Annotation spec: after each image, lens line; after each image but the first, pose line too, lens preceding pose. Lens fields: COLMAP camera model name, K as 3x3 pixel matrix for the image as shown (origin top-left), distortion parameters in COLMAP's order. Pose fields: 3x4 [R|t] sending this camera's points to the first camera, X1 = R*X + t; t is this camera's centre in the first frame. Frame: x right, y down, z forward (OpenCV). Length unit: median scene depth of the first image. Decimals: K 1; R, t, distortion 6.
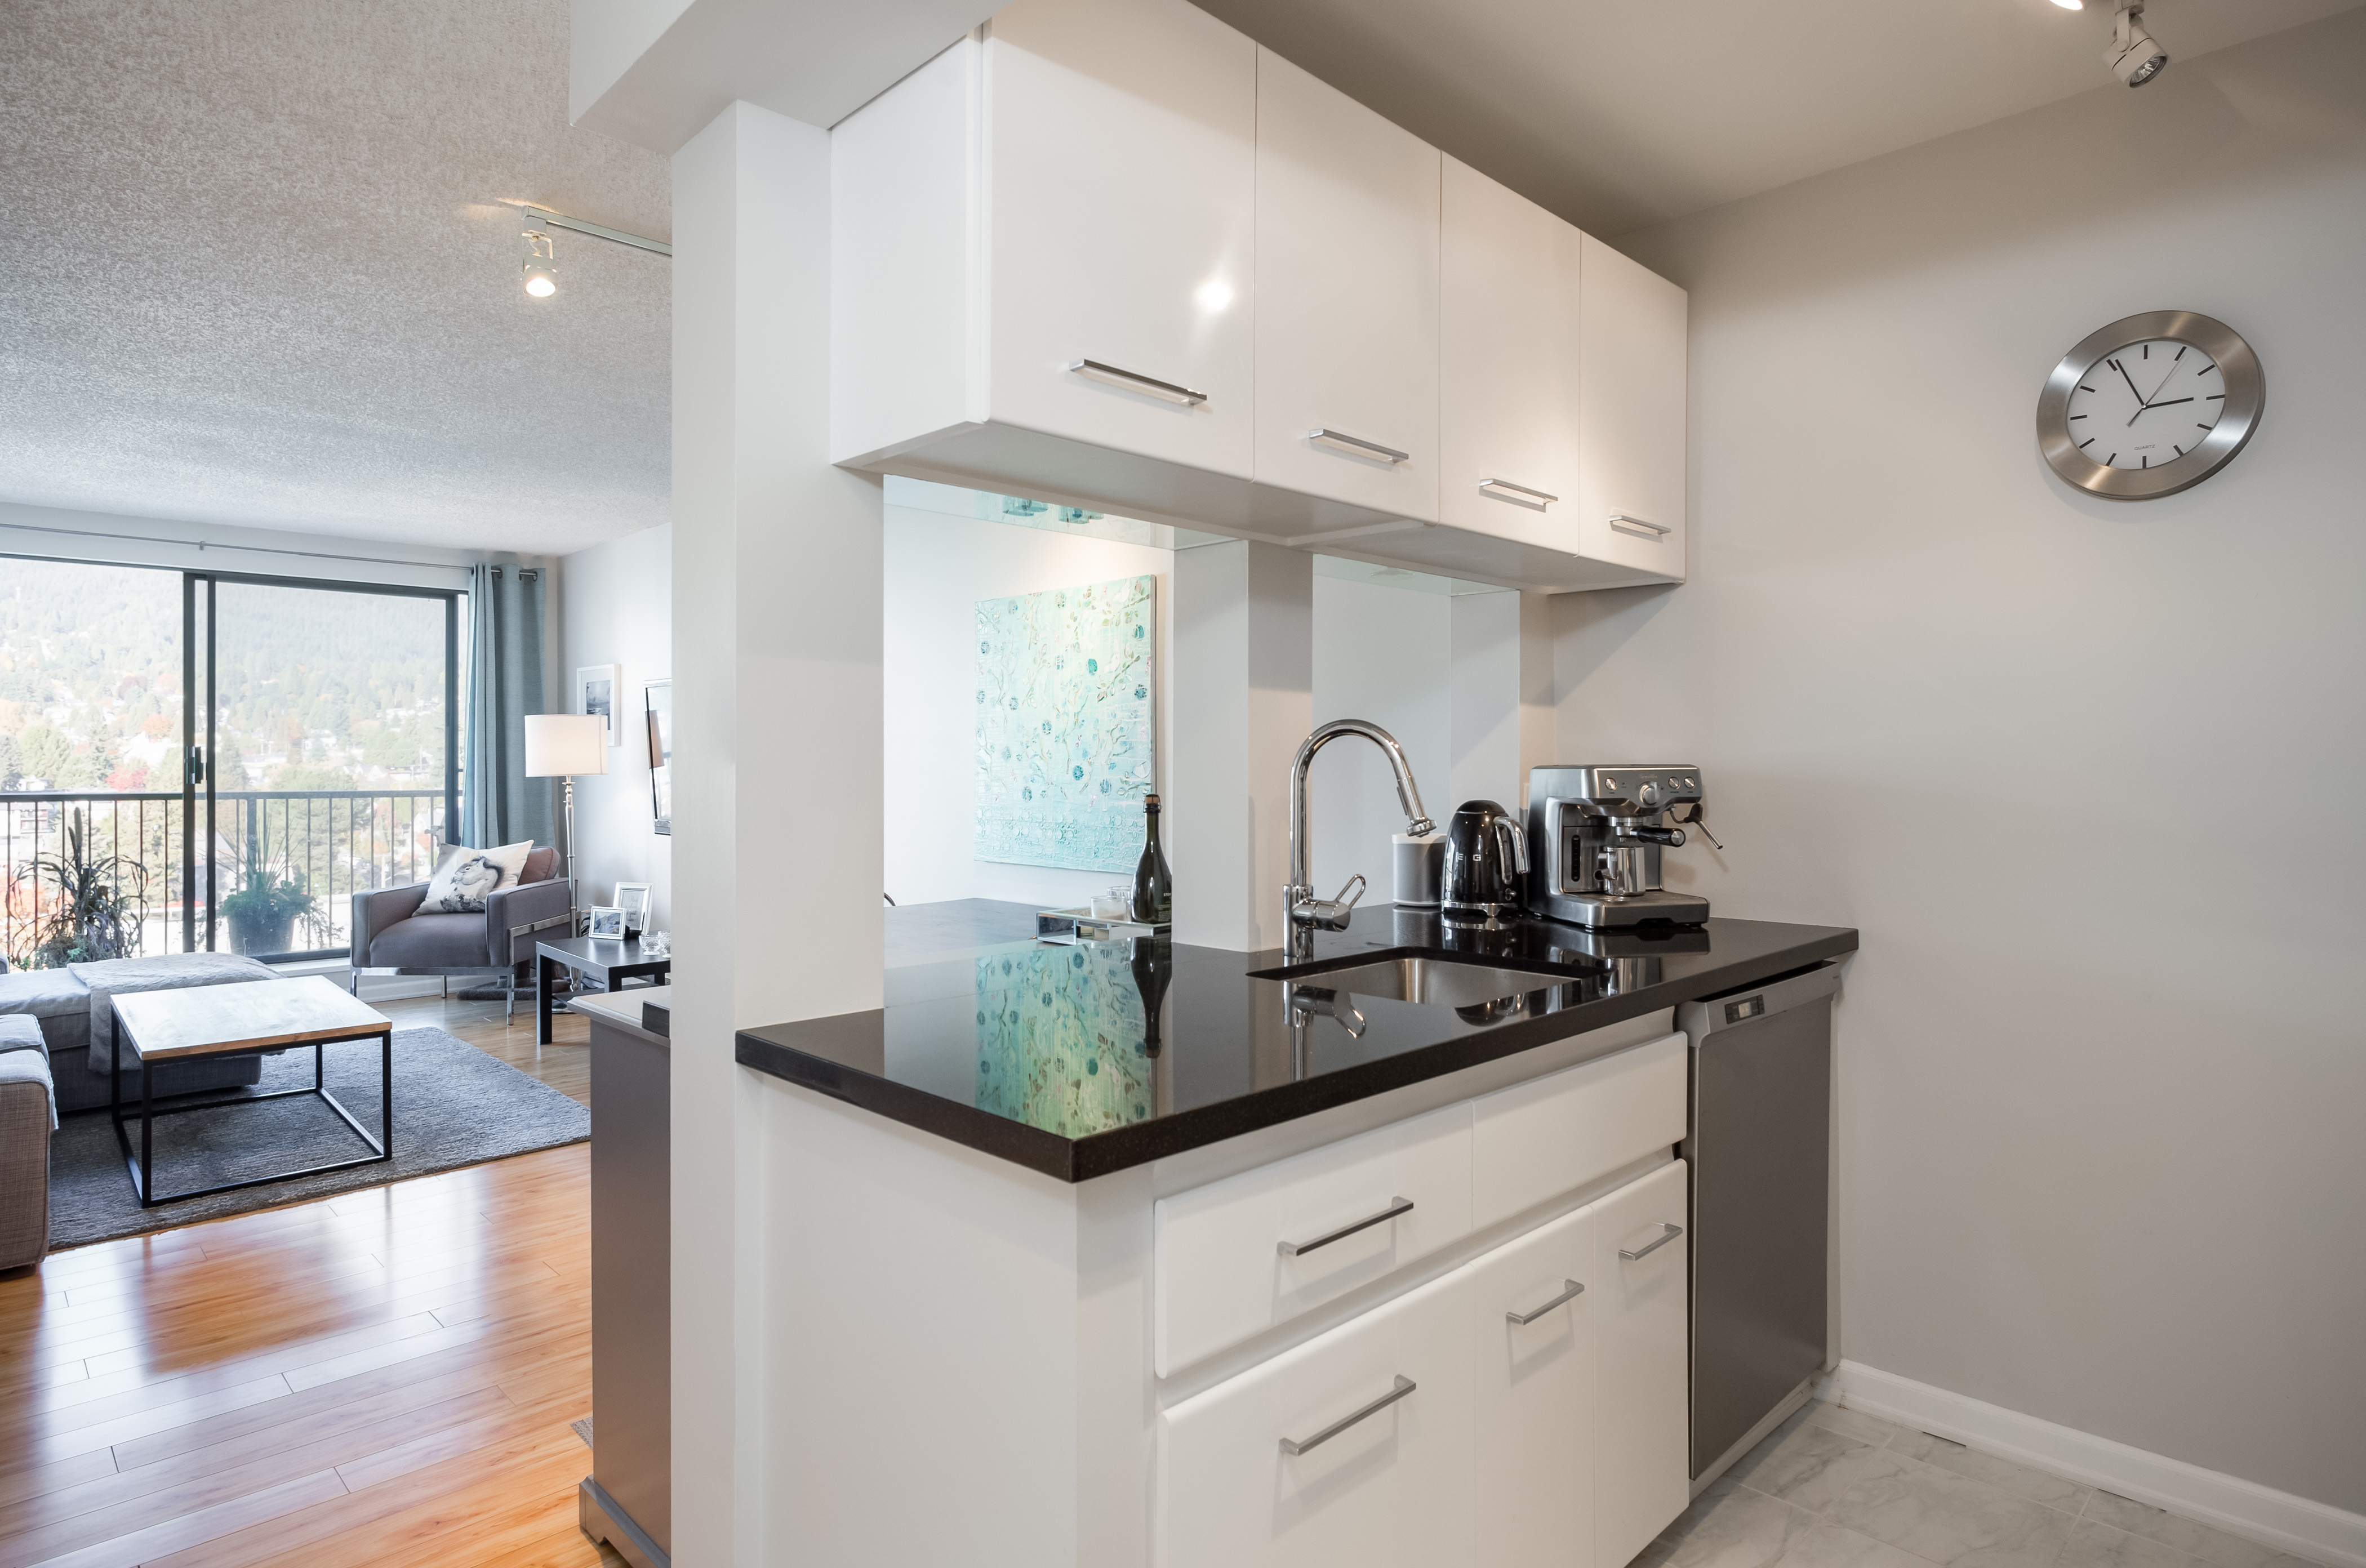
lens RADIAL K [[1279.9, 0, 1185.1], [0, 1279.9, 754.0], [0, 0, 1]] dist [-0.007268, -0.002091]
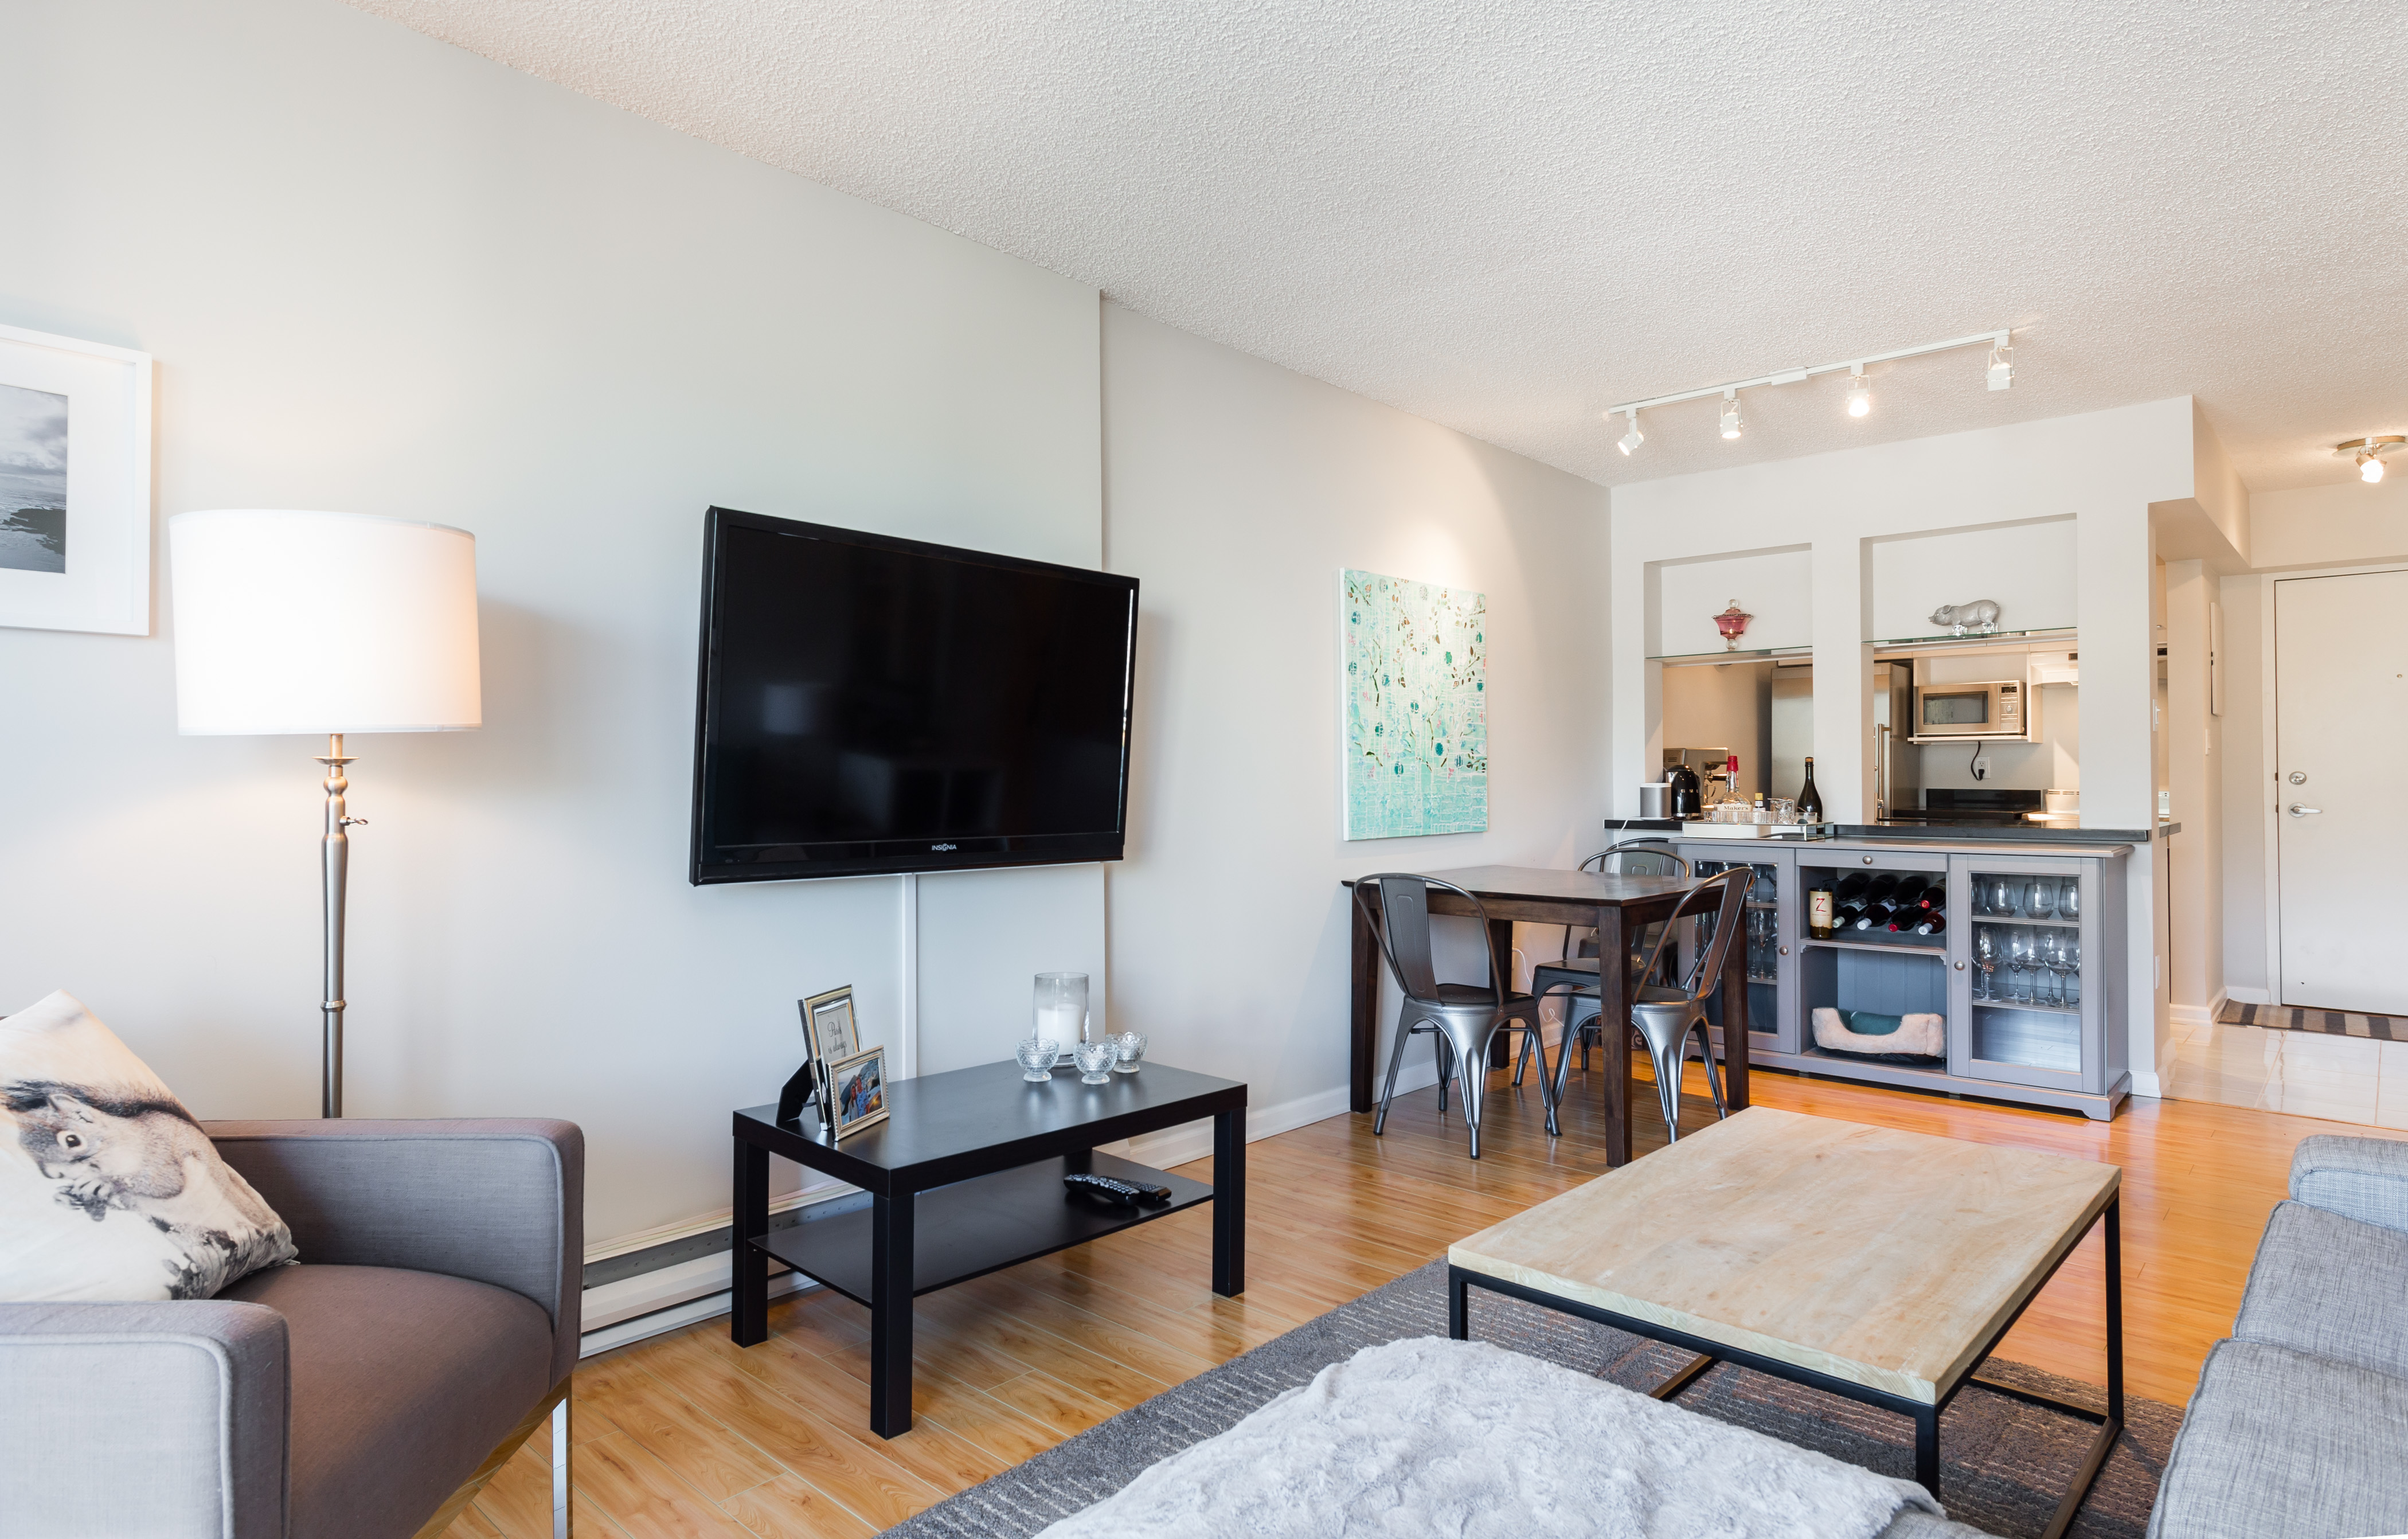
lens RADIAL K [[1302.5, 0, 1189.8], [0, 1302.5, 767.4], [0, 0, 1]] dist [0.001365, -0.000381]
pose [[-0.044548, 0.010777, 0.998949, -0.806590], [-0.000750, 0.999941, -0.010821, 0.028593], [-0.999007, -0.001231, -0.044537, 0.832646]]
